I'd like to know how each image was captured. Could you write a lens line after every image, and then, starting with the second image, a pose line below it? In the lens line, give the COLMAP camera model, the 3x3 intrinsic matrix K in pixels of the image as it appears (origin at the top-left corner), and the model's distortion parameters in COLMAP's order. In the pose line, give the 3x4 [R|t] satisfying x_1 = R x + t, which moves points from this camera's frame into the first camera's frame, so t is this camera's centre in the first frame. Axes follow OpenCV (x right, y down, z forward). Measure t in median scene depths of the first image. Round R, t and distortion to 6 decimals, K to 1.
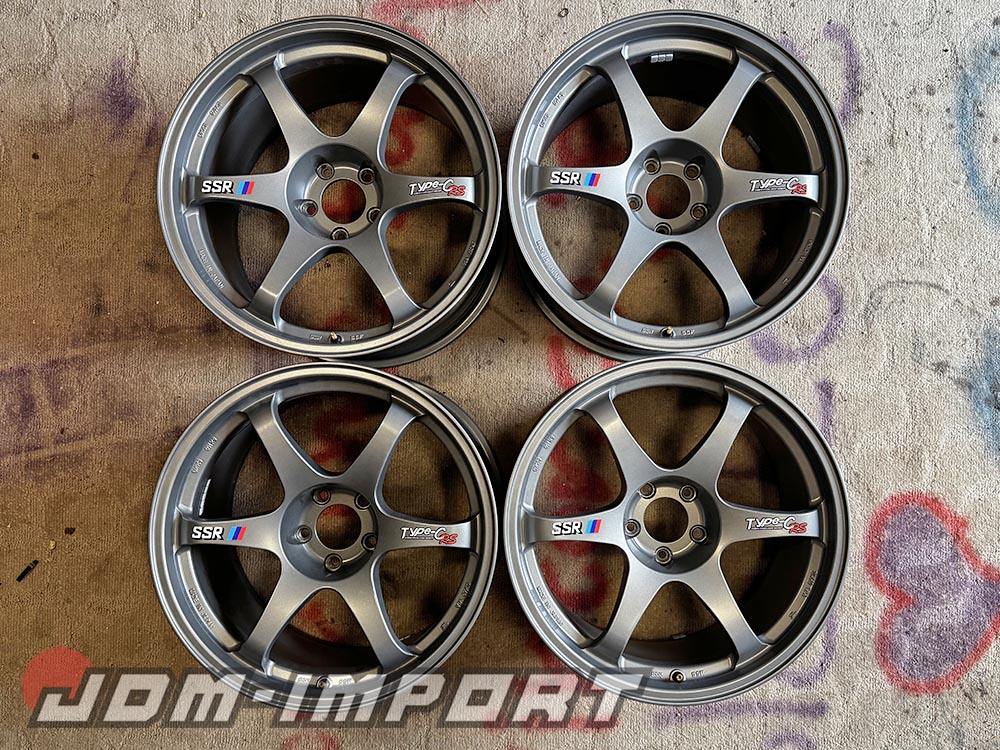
lens RADIAL K [[774.6, 0, 523.6], [0, 774.6, 372.7], [0, 0, 1]] dist [0.002737, -0.004541]
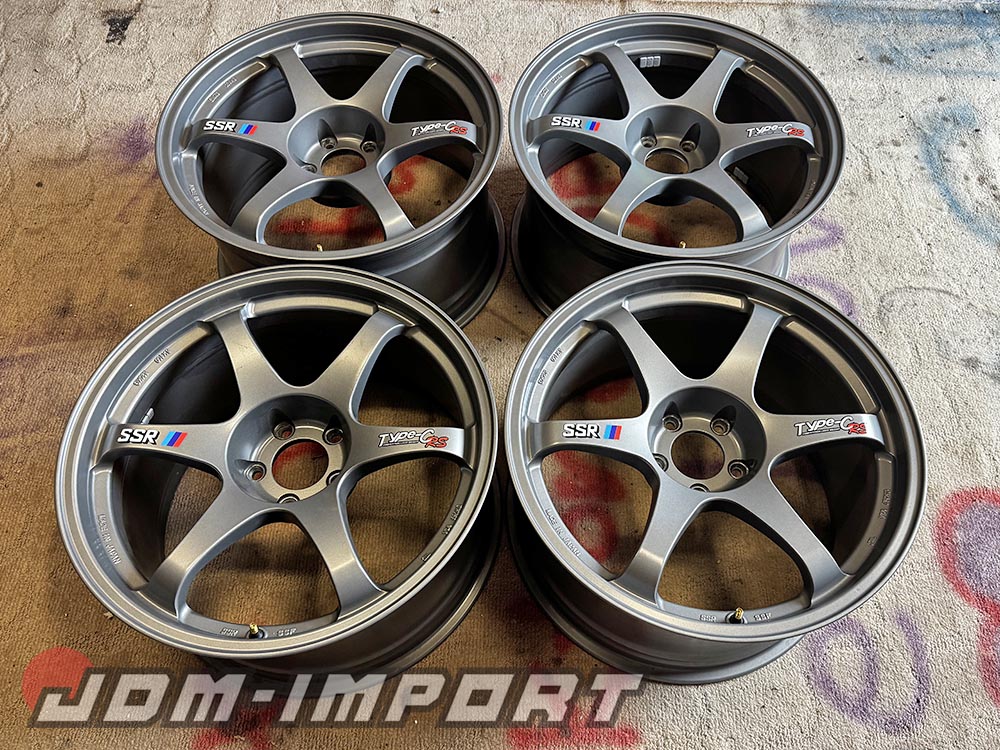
lens RADIAL K [[767.7, 0, 528.3], [0, 767.7, 413.8], [0, 0, 1]] dist [0.003422, -0.007319]
pose [[0.999533, 0.004513, 0.030214, -0.023913], [0.008921, 0.902795, -0.429978, 0.509015], [-0.029218, 0.430047, 0.902334, 0.242839]]
